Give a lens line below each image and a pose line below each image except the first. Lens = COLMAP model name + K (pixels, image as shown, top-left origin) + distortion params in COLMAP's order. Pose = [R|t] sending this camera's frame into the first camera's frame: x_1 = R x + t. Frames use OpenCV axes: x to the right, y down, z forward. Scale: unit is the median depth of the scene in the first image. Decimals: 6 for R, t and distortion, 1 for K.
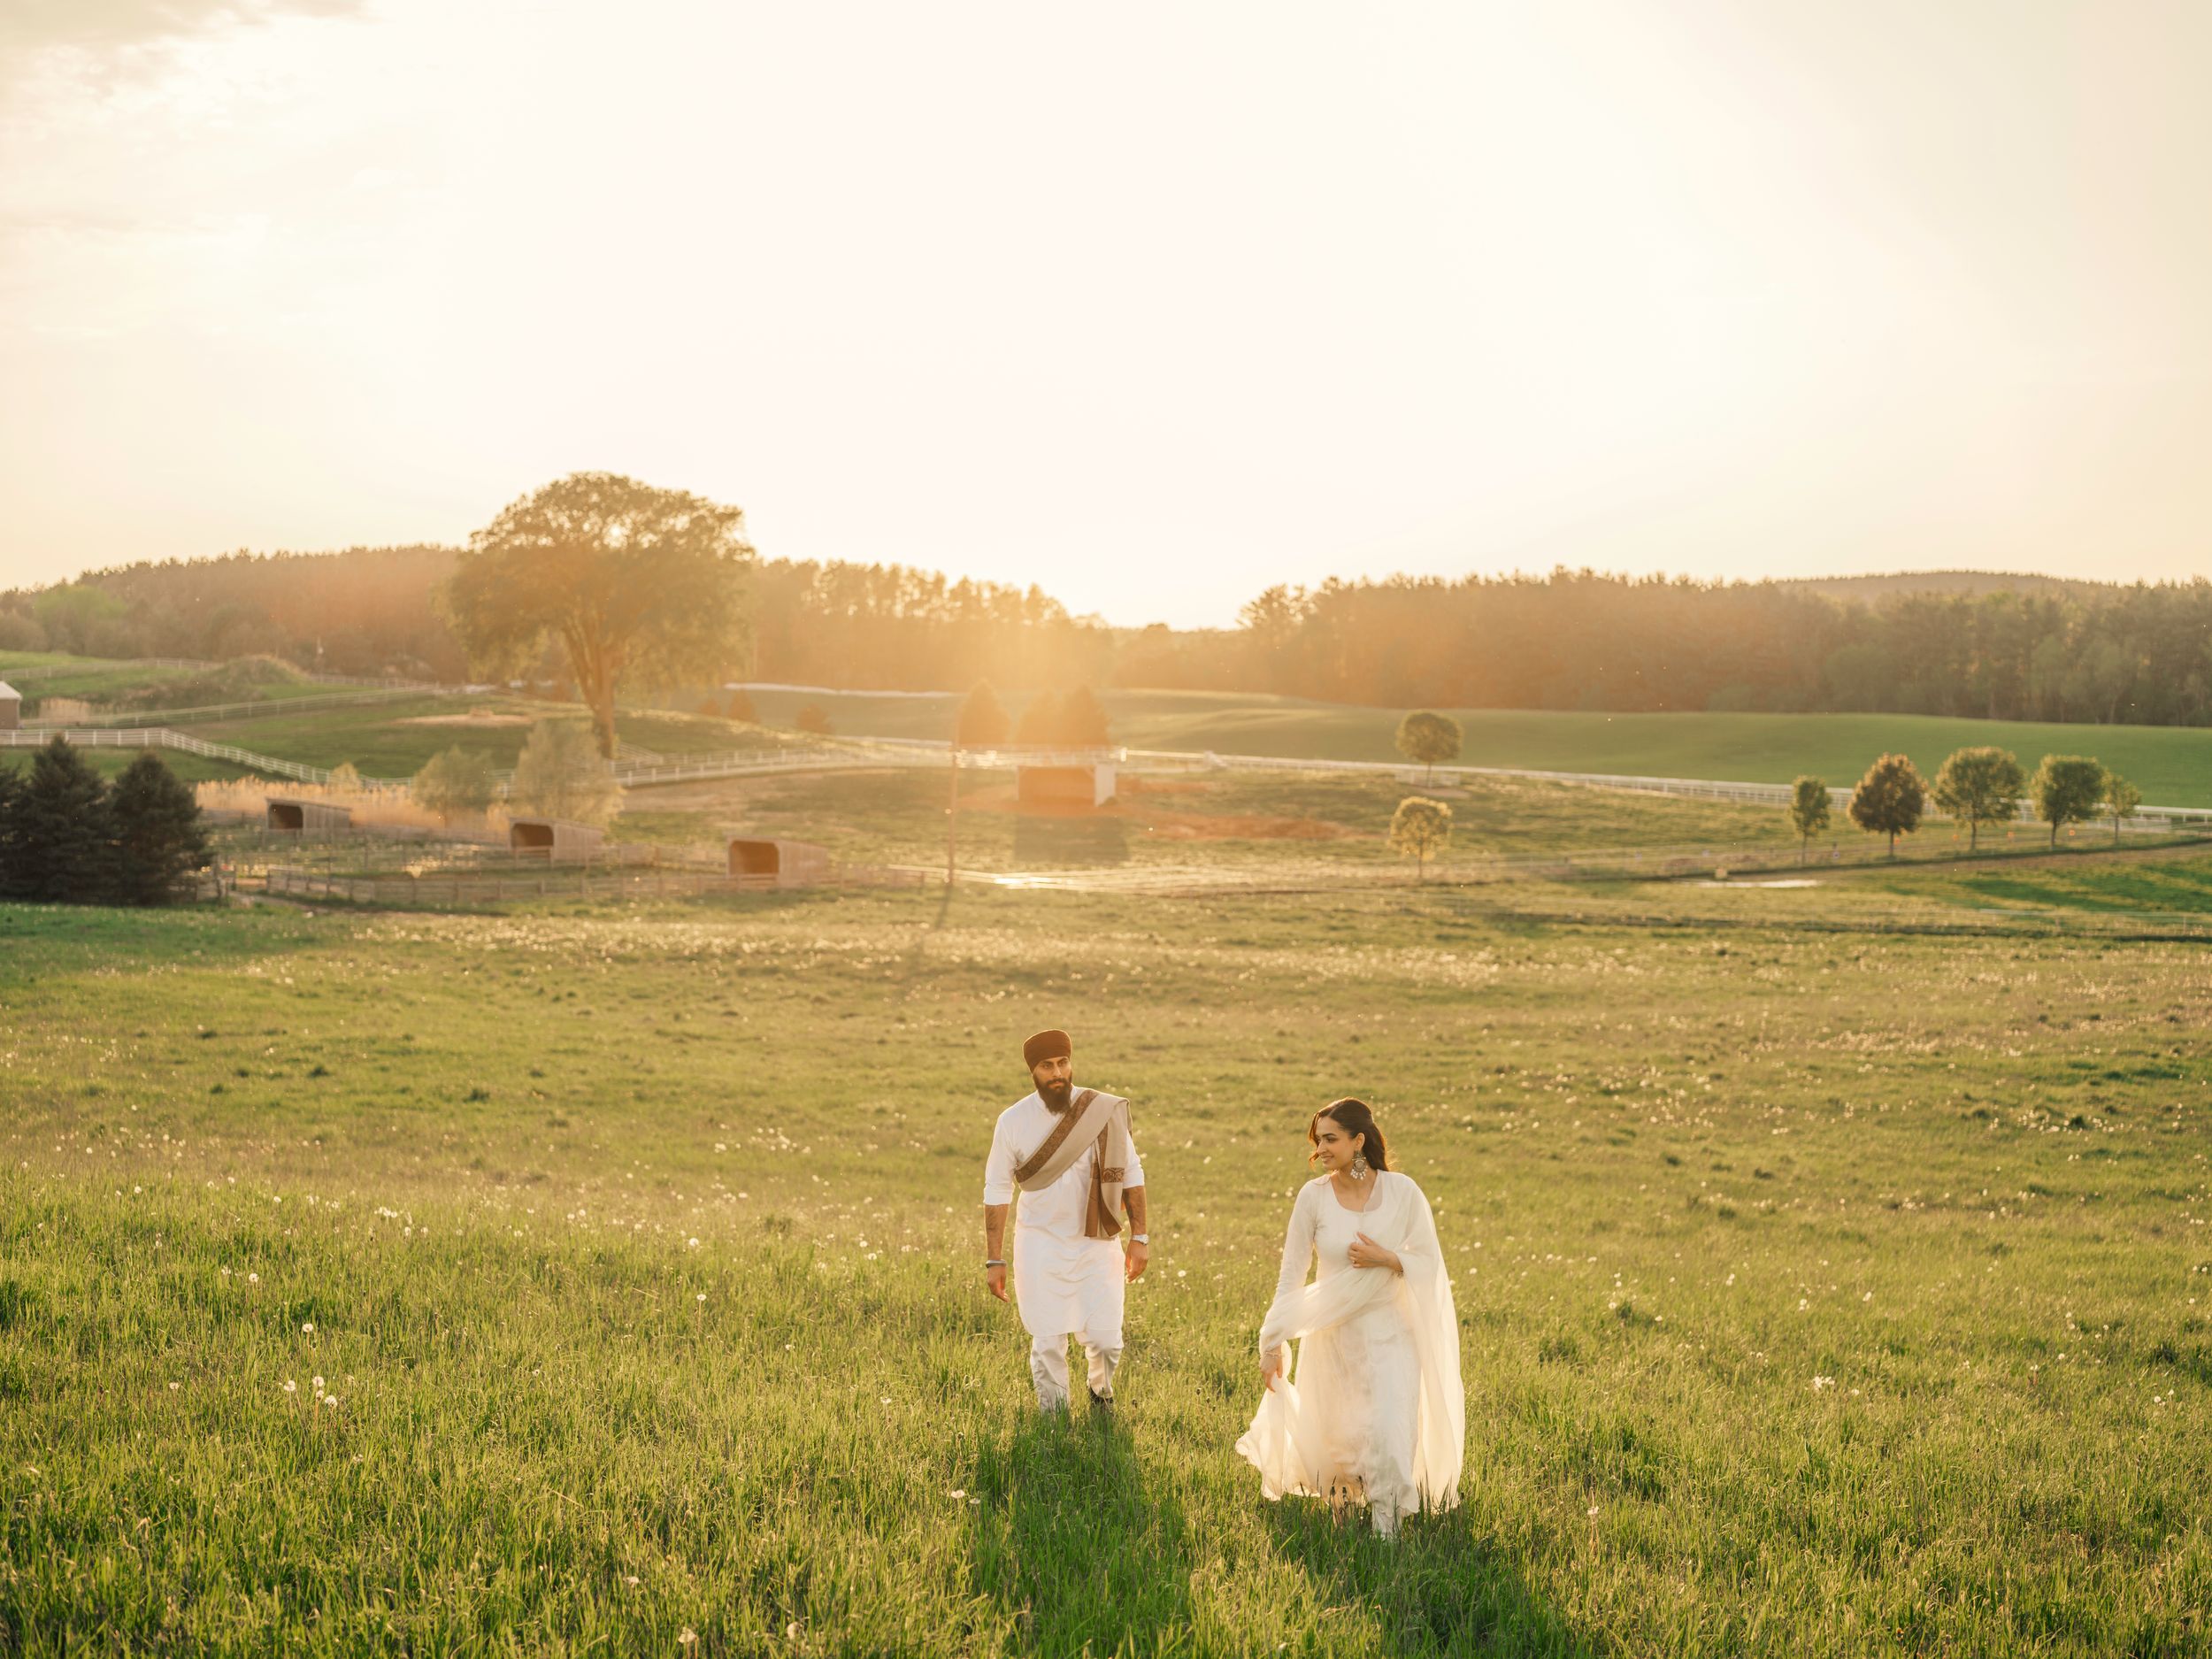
lens RADIAL K [[3177.0, 0, 1076.0], [0, 3177.0, 825.7], [0, 0, 1]] dist [0.008582, -0.044802]
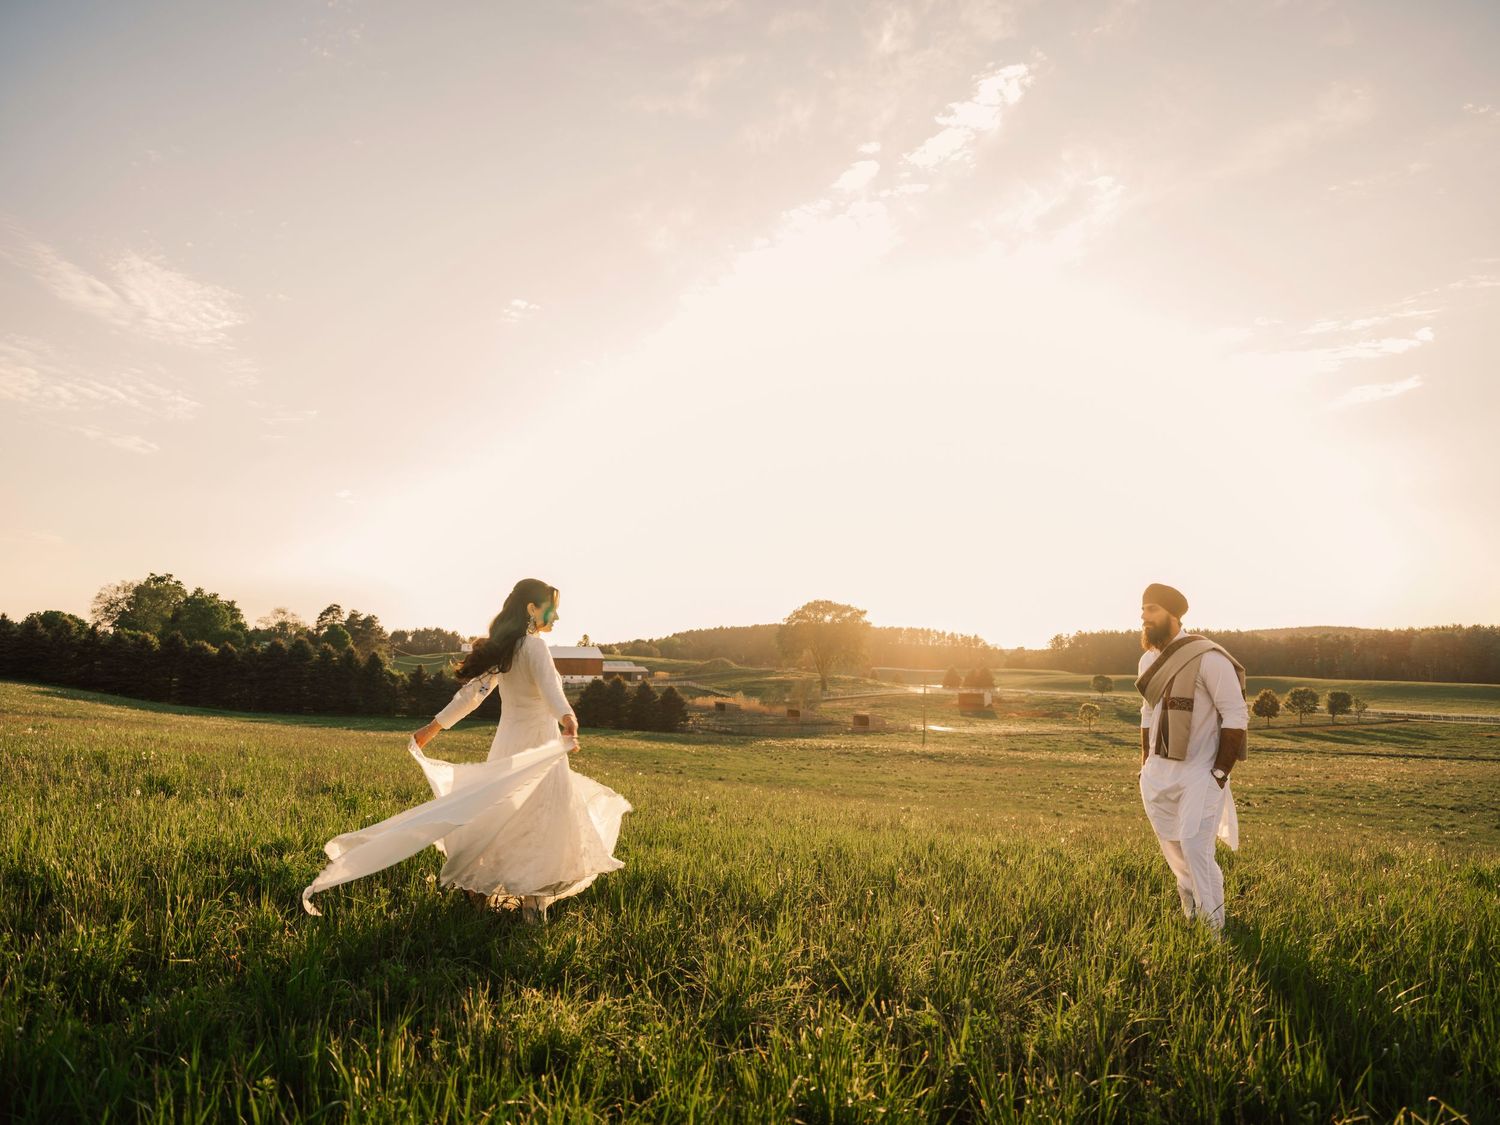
lens RADIAL K [[1054.0, 0, 750.0], [0, 1054.0, 562.5], [0, 0, 1]] dist [0.000565, -0.002070]
pose [[0.970811, -0.026391, -0.238390, 0.035019], [-0.008574, 0.989474, -0.144459, 0.005349], [0.239693, 0.142286, 0.960366, -0.032770]]
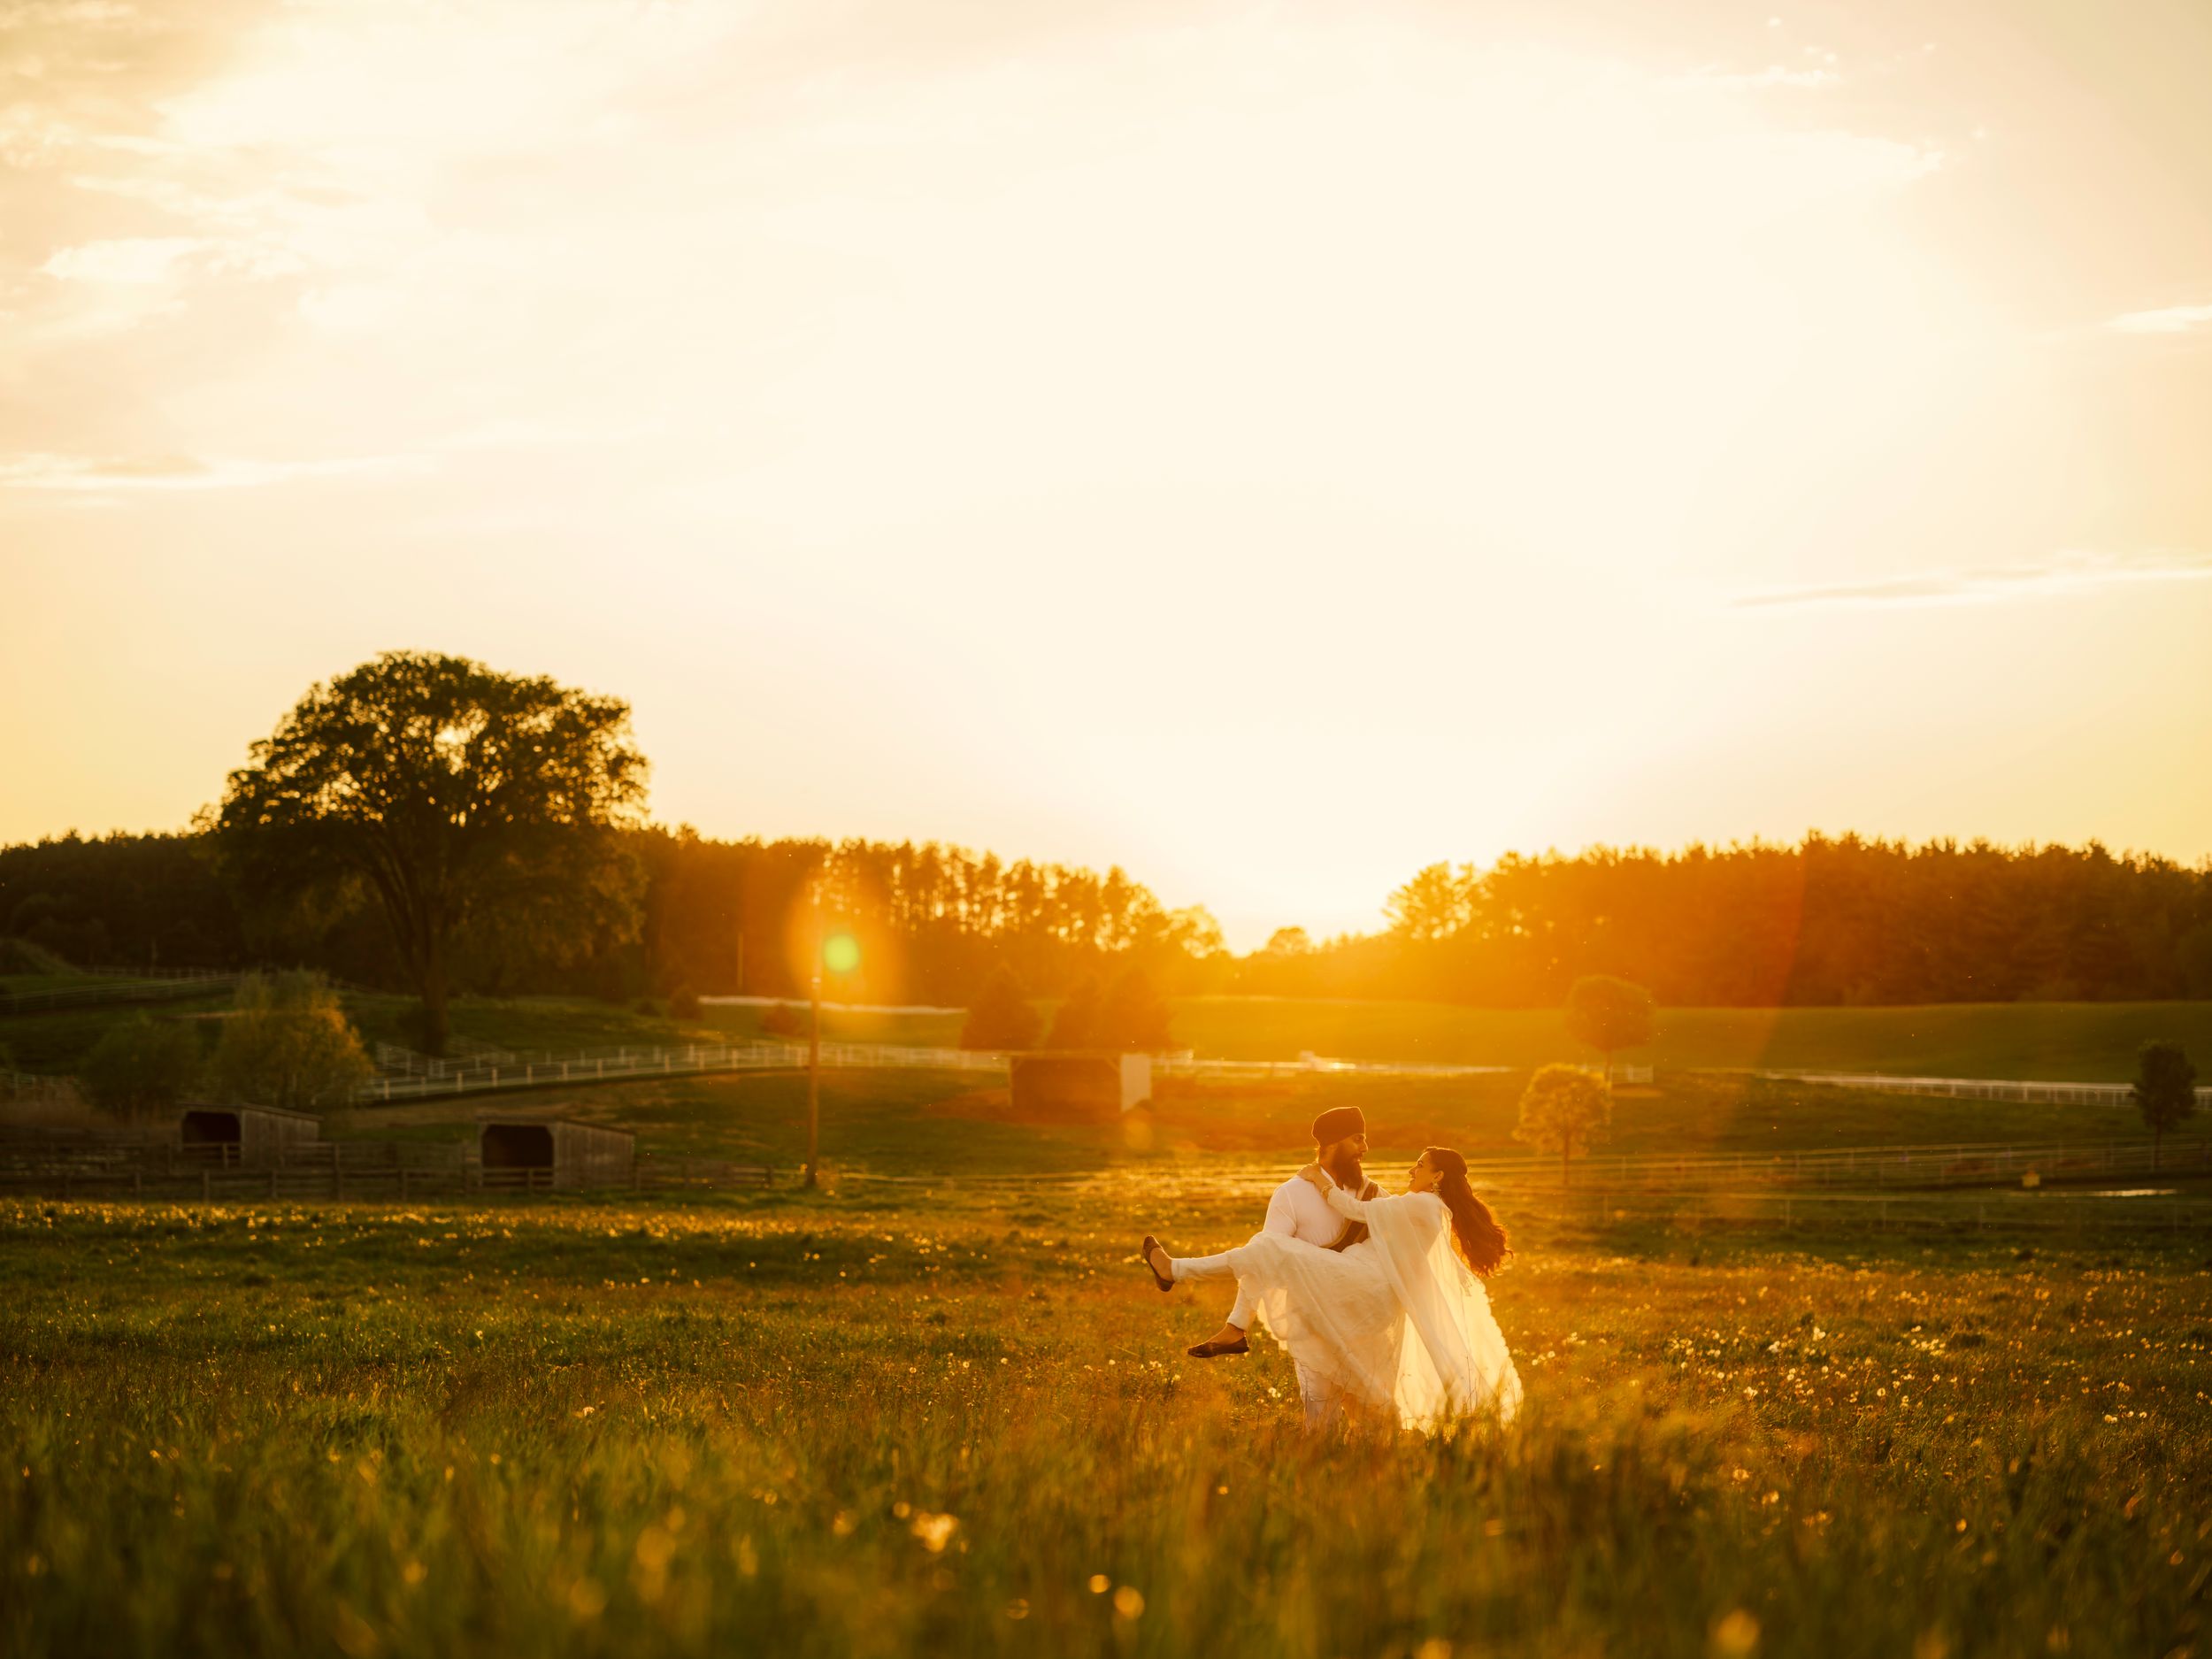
lens RADIAL K [[3806.0, 0, 1106.0], [0, 3806.0, 829.5], [0, 0, 1]] dist [-0.001345, -0.090775]
pose [[0.999038, -0.012903, -0.041900, 0.042012], [0.008270, 0.994017, -0.108911, 0.024840], [0.043055, 0.108460, 0.993168, 0.186036]]
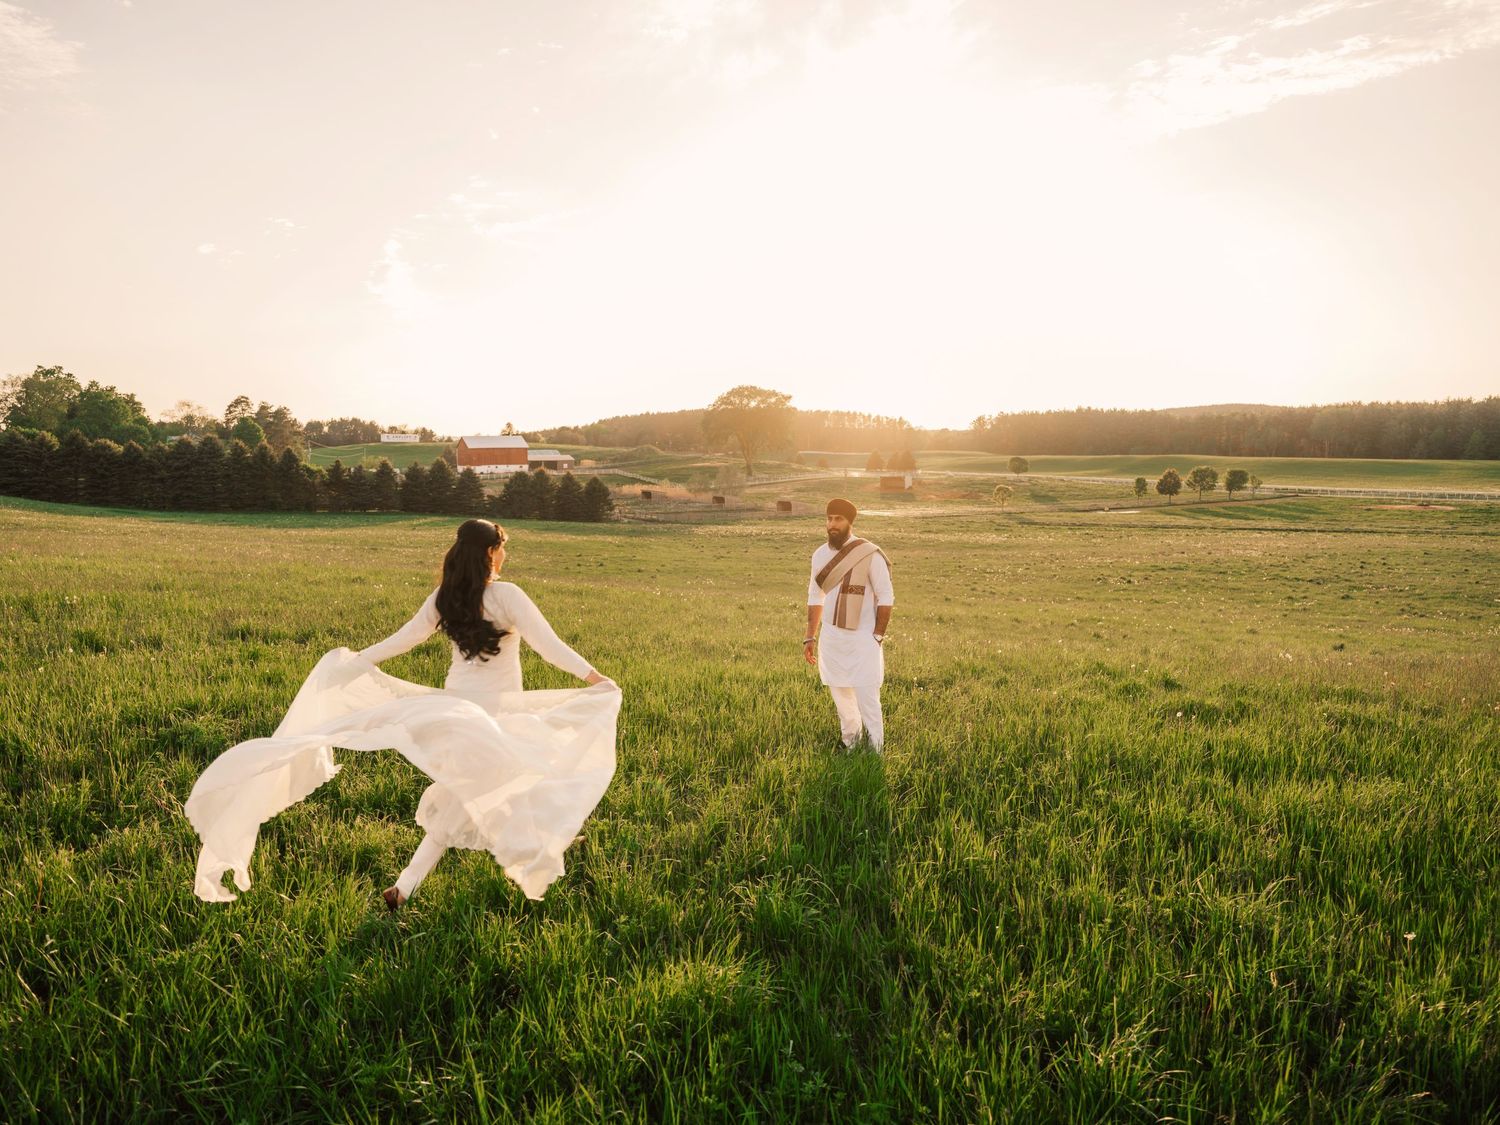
lens RADIAL K [[1054.5, 0, 758.4], [0, 1054.5, 559.5], [0, 0, 1]] dist [0.001538, -0.001749]
pose [[0.985642, -0.000554, -0.168847, 0.042236], [0.010419, 0.998289, 0.057545, 0.001714], [0.168526, -0.058478, 0.983961, -0.041084]]
